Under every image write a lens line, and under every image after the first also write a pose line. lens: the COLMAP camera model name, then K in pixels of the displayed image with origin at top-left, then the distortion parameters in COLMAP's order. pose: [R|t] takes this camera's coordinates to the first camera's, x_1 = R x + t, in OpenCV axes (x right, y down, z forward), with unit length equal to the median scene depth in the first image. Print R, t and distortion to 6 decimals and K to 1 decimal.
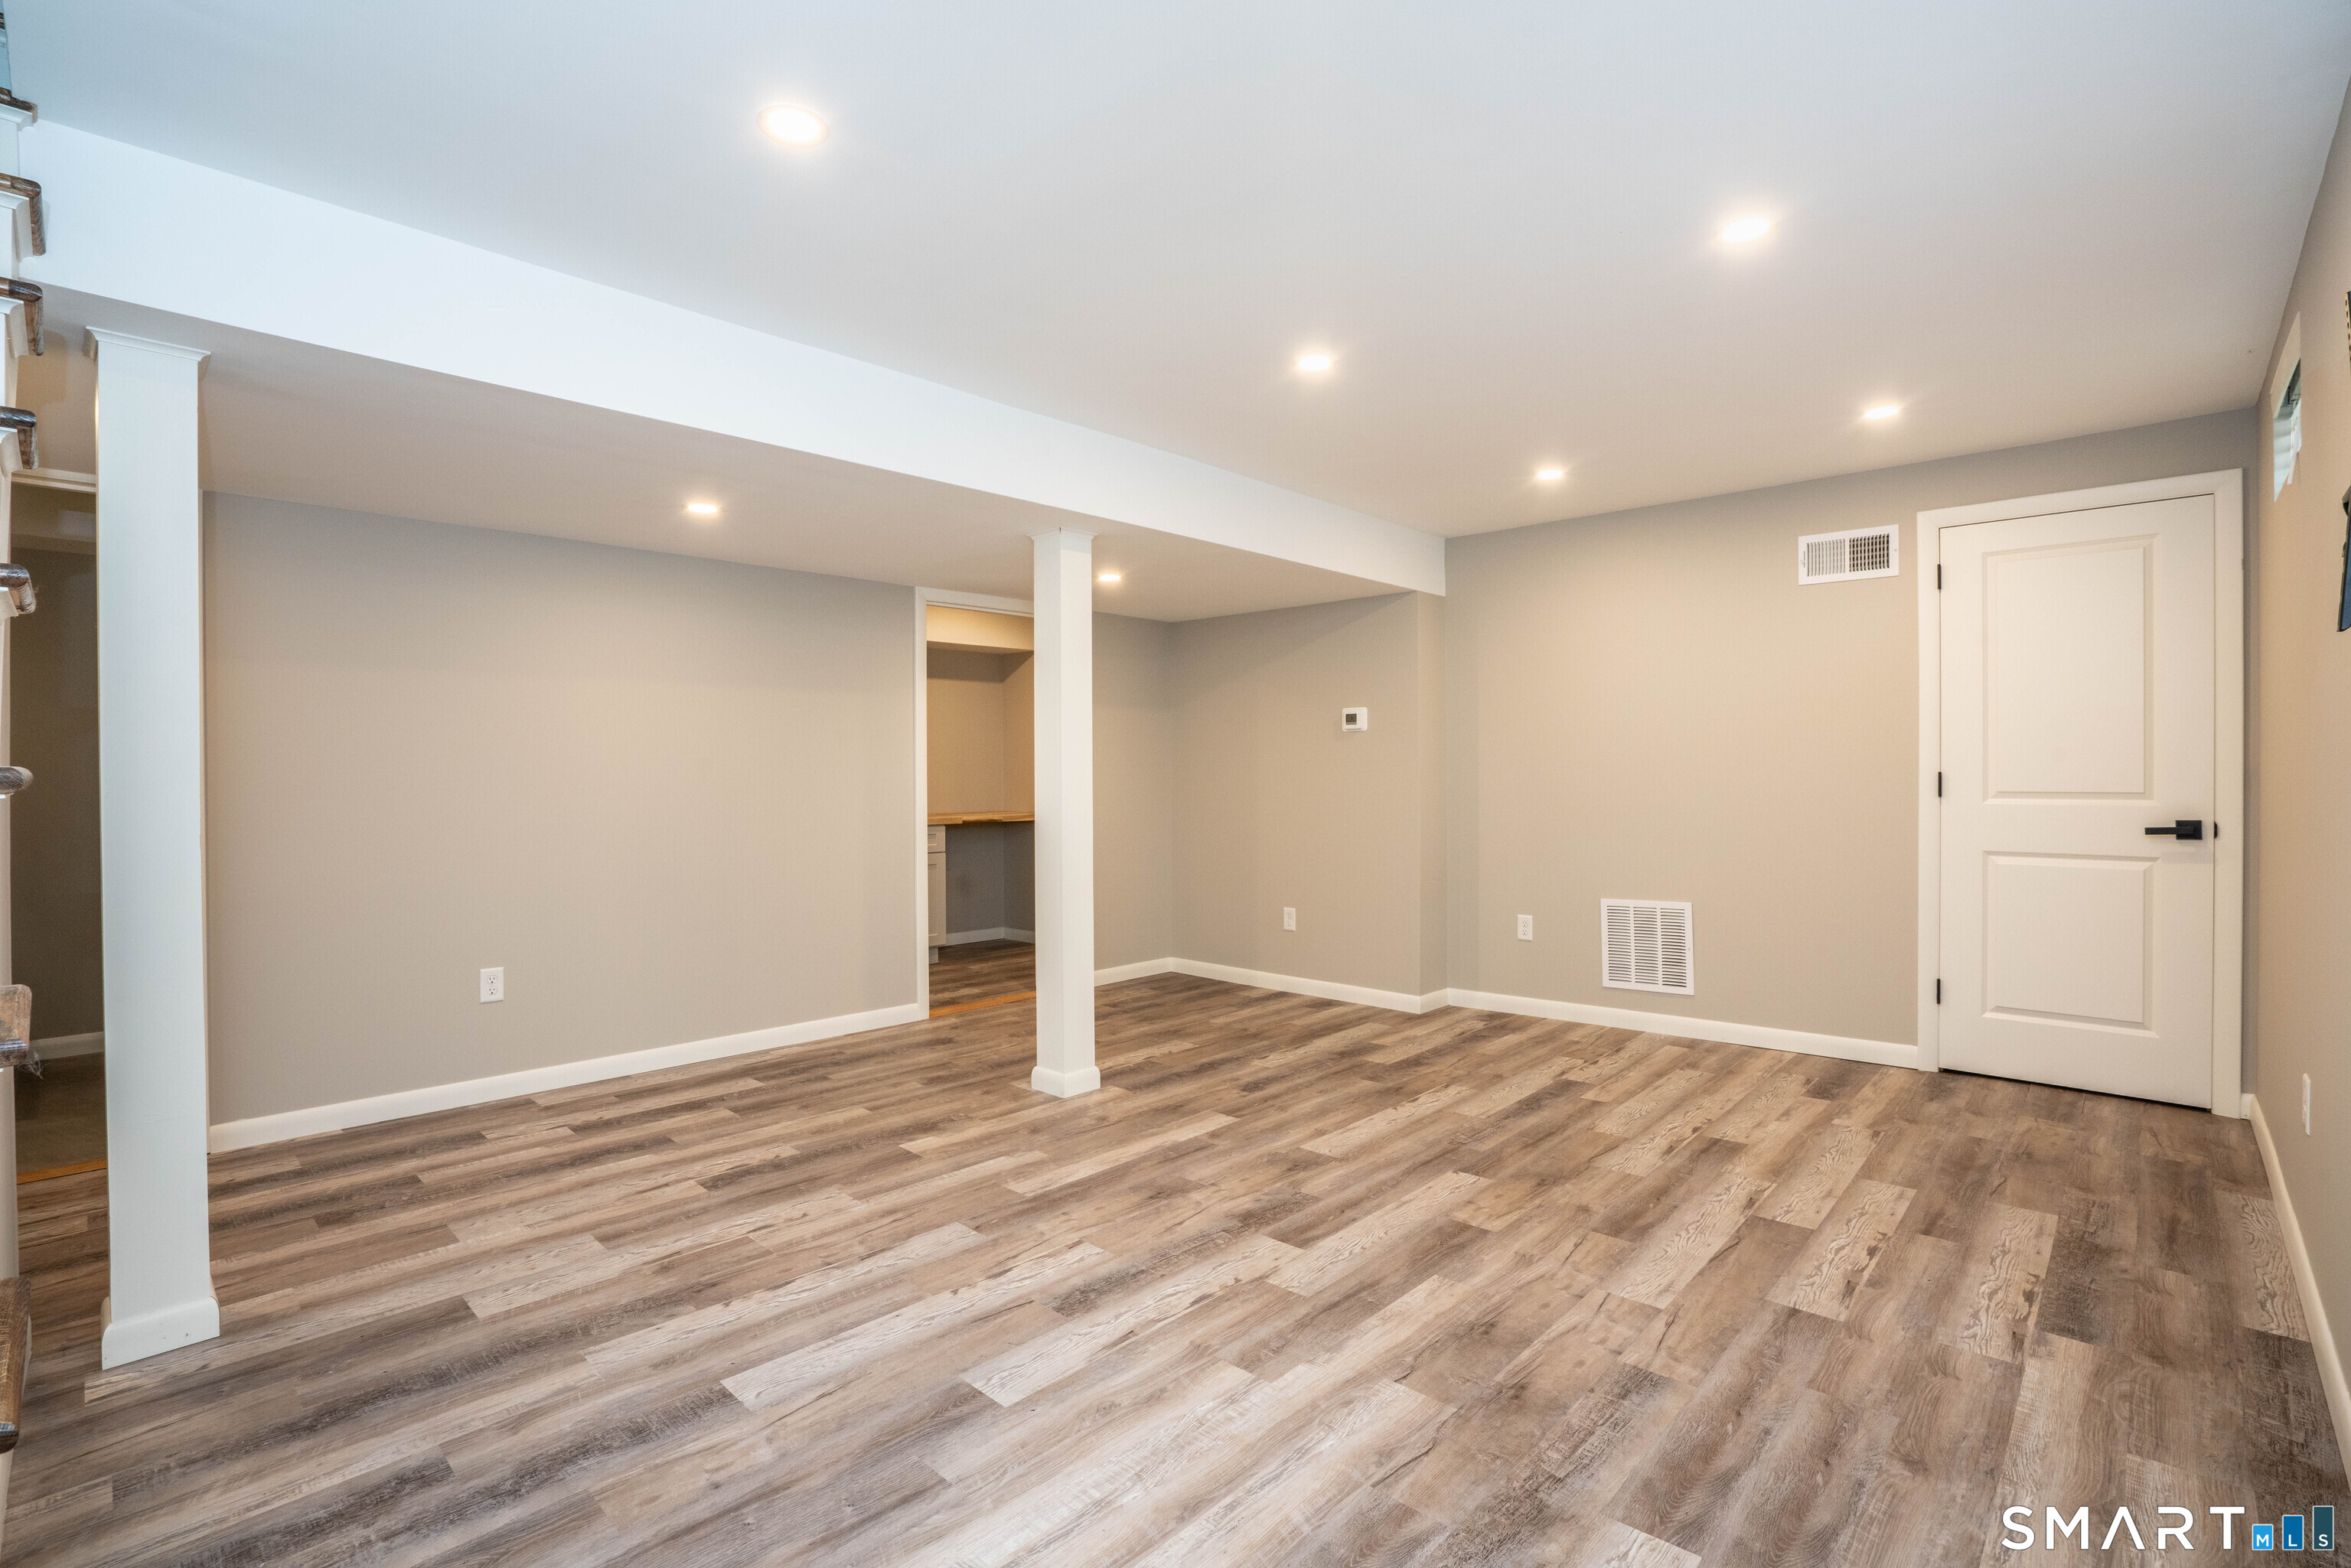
lens RADIAL K [[1074.9, 0, 1171.7], [0, 1074.9, 777.5], [0, 0, 1]] dist [-0.060701, 0.022120]
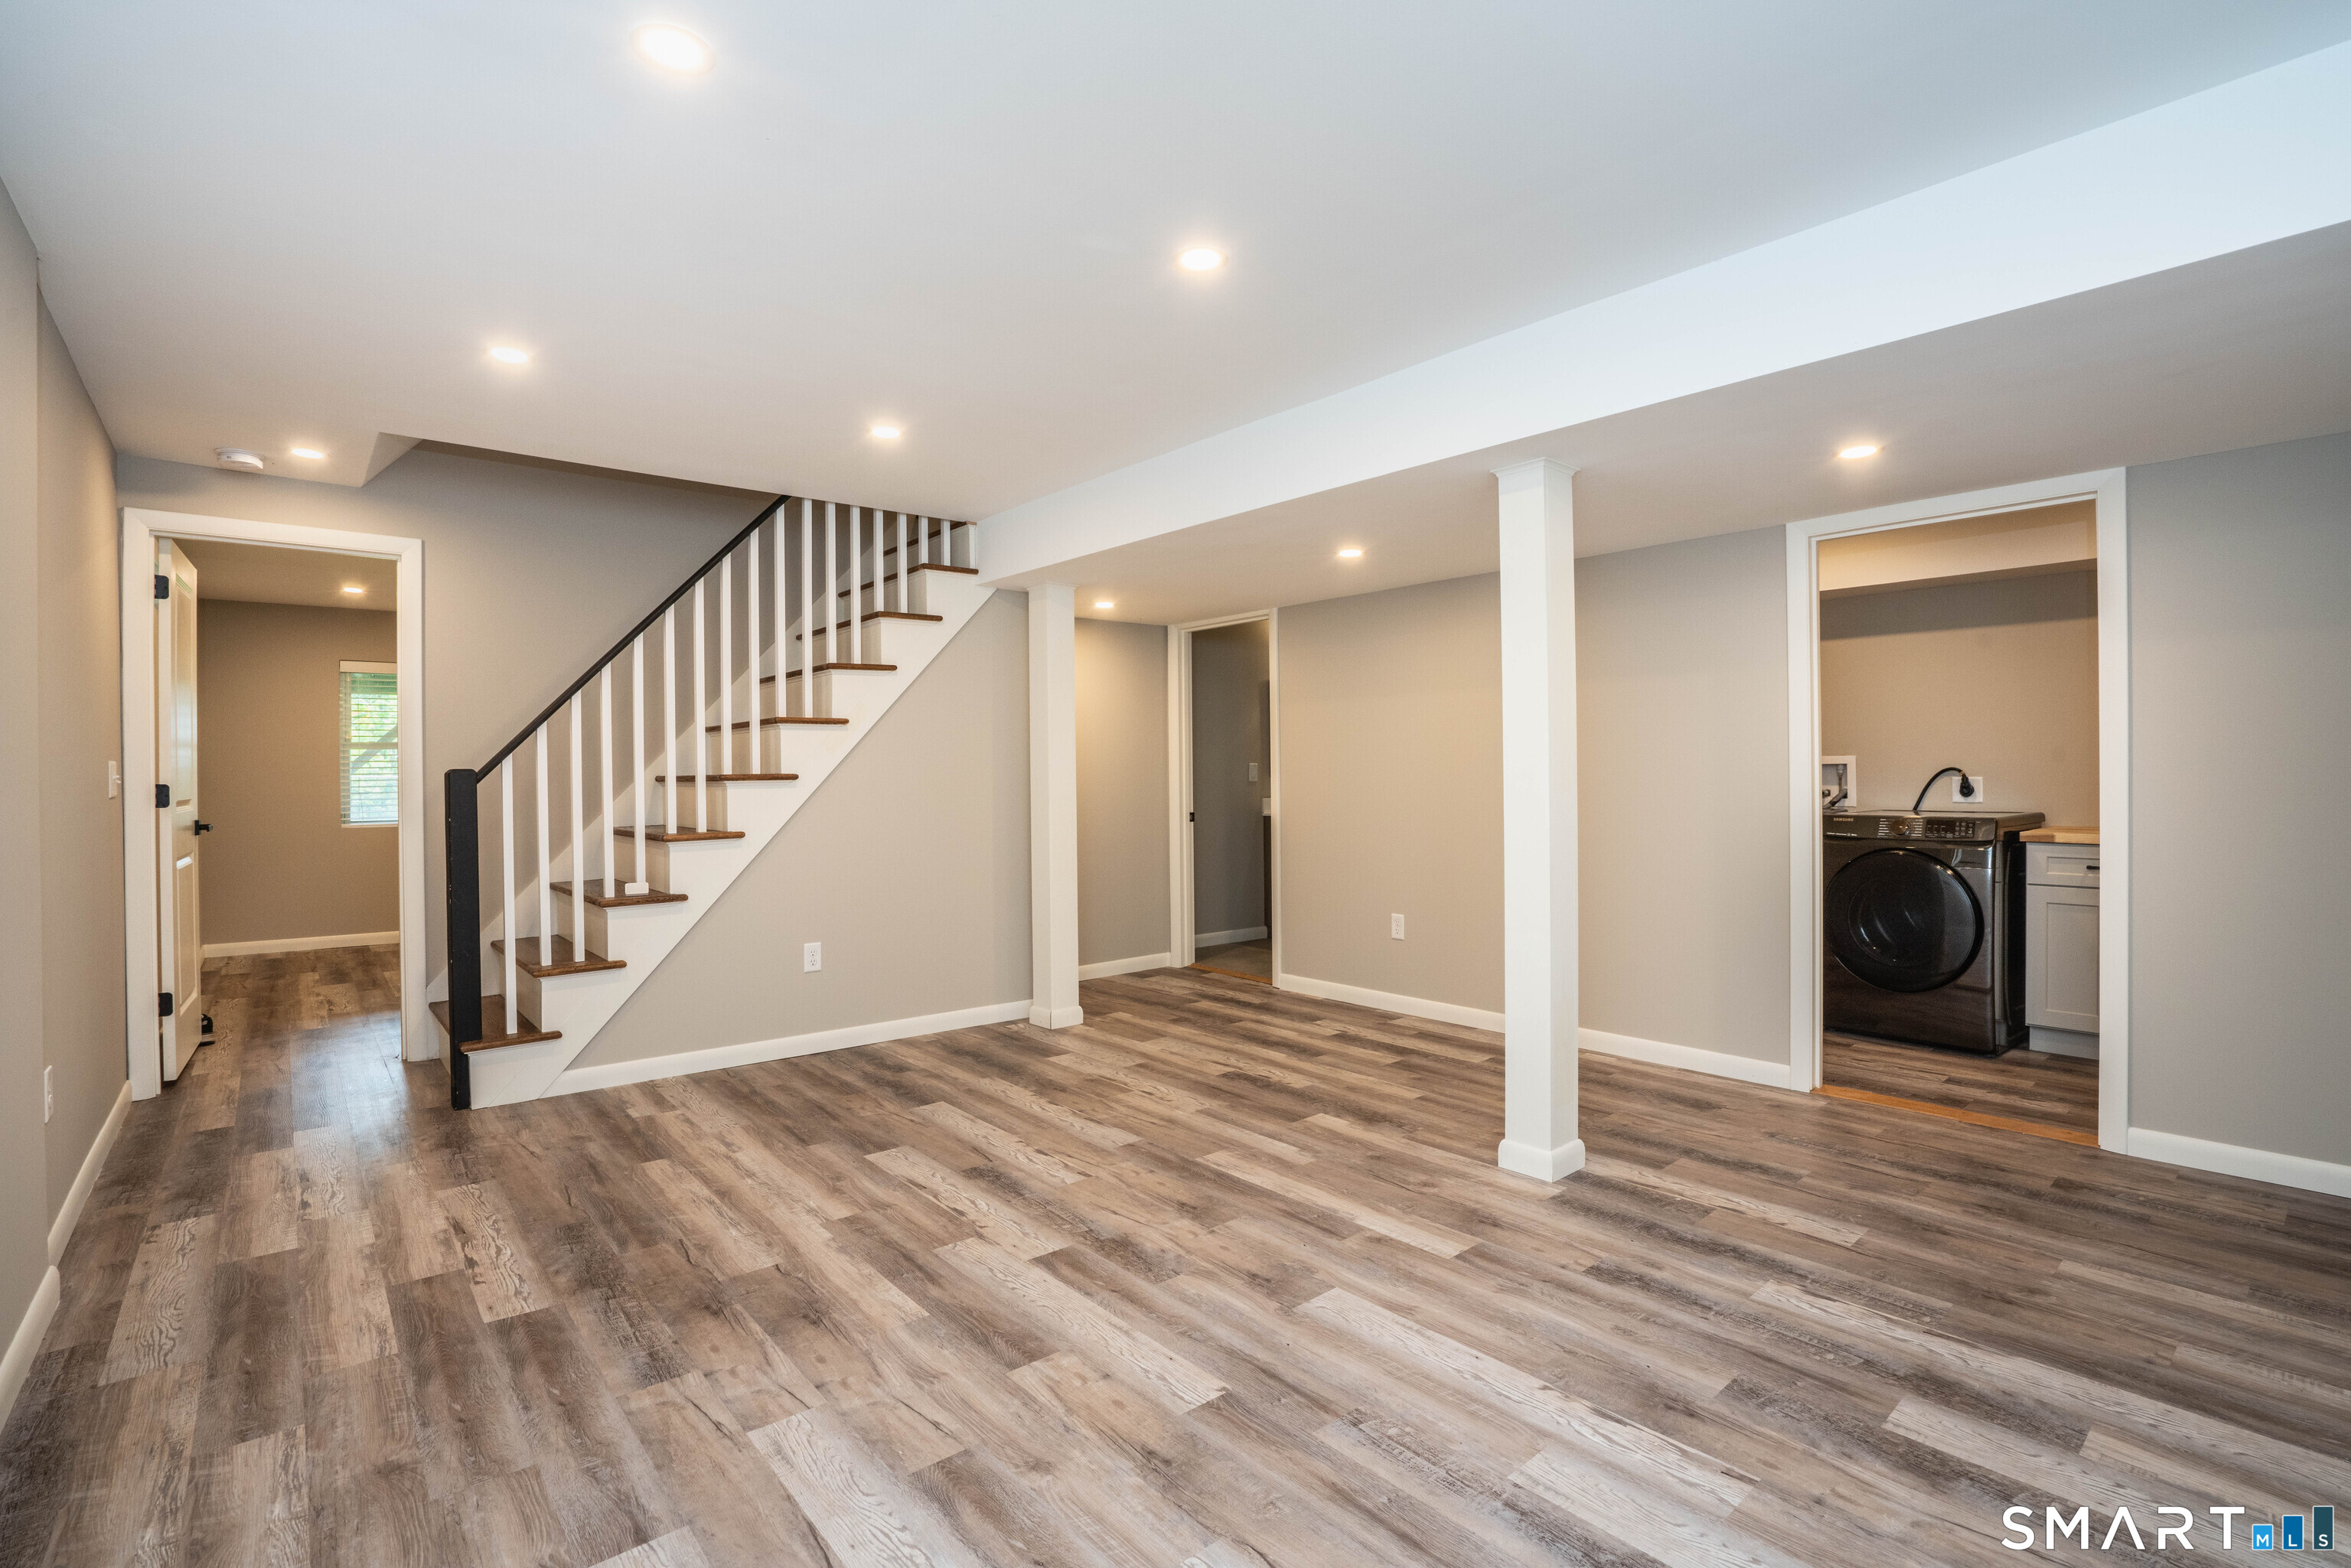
lens RADIAL K [[1074.9, 0, 1171.7], [0, 1074.9, 777.5], [0, 0, 1]] dist [-0.060701, 0.022120]
pose [[-0.105329, 0.007785, -0.994407, 0.981325], [0.005010, 0.999961, 0.007297, -0.007845], [0.994425, -0.004214, -0.105363, 1.120414]]
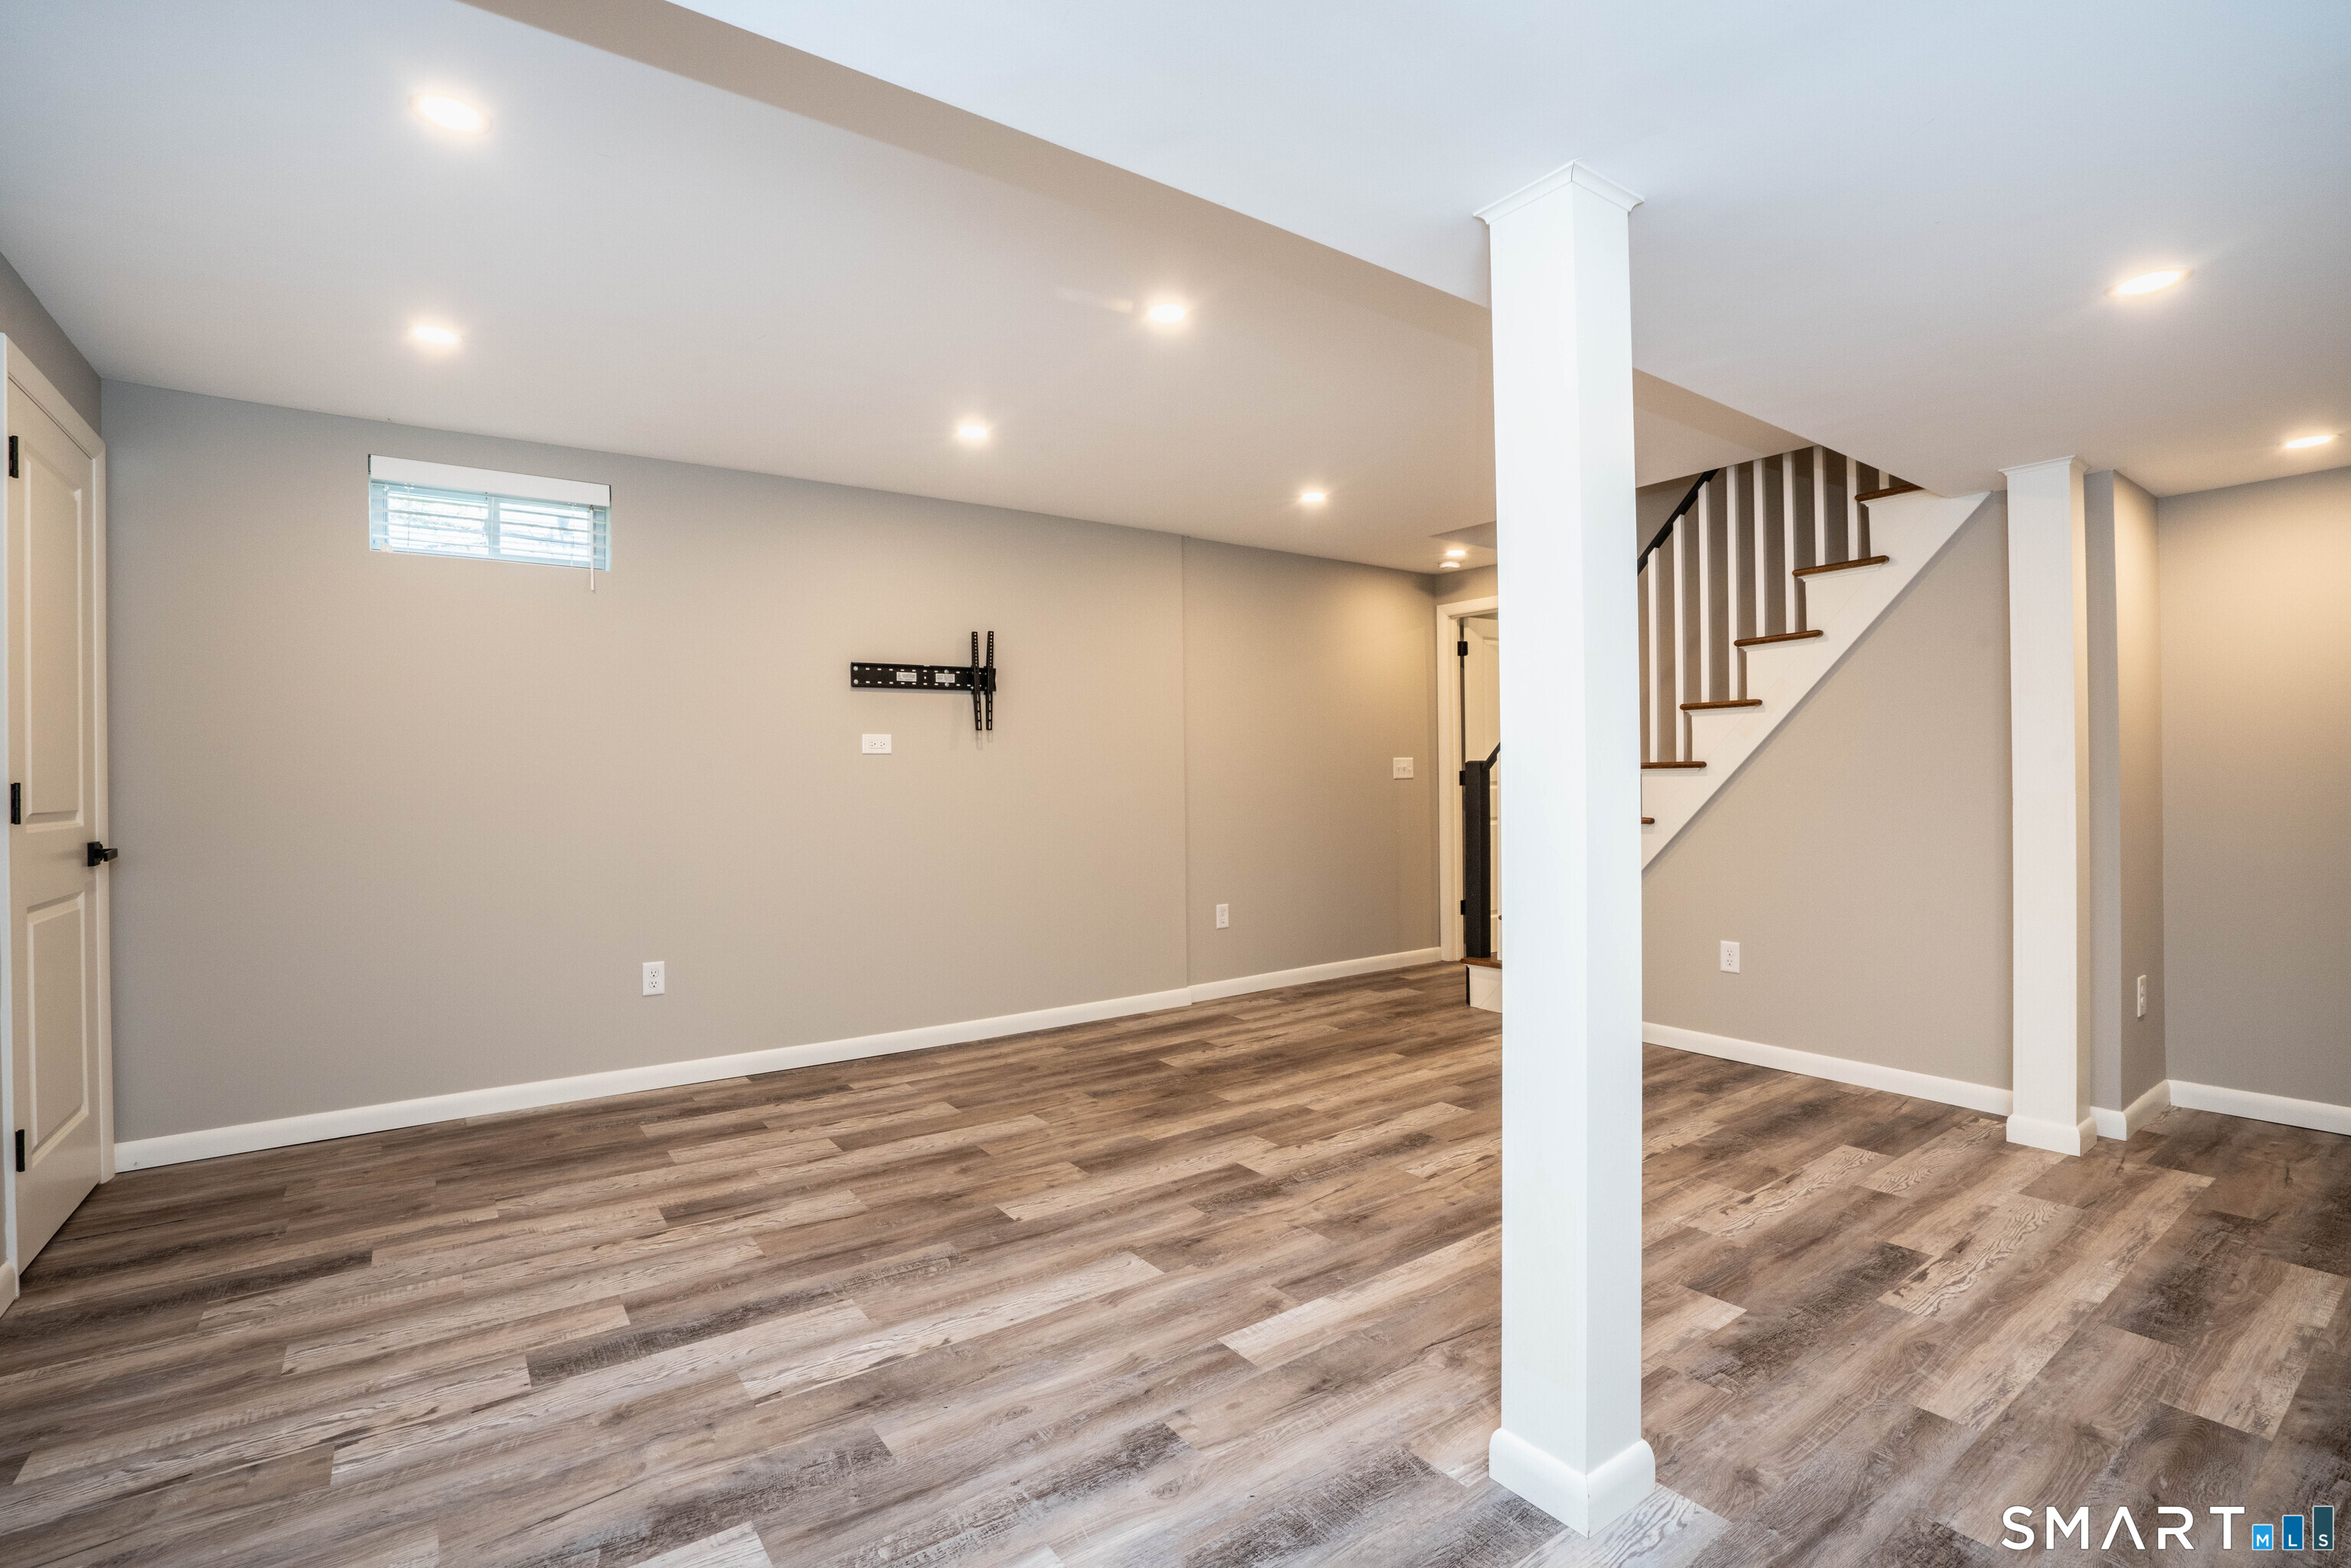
lens RADIAL K [[1074.9, 0, 1171.7], [0, 1074.9, 777.5], [0, 0, 1]] dist [-0.060701, 0.022120]
pose [[-0.982212, 0.015461, 0.187140, -0.033363], [0.016306, 0.999863, 0.002978, 0.001353], [-0.187068, 0.005976, -0.982329, 1.994578]]
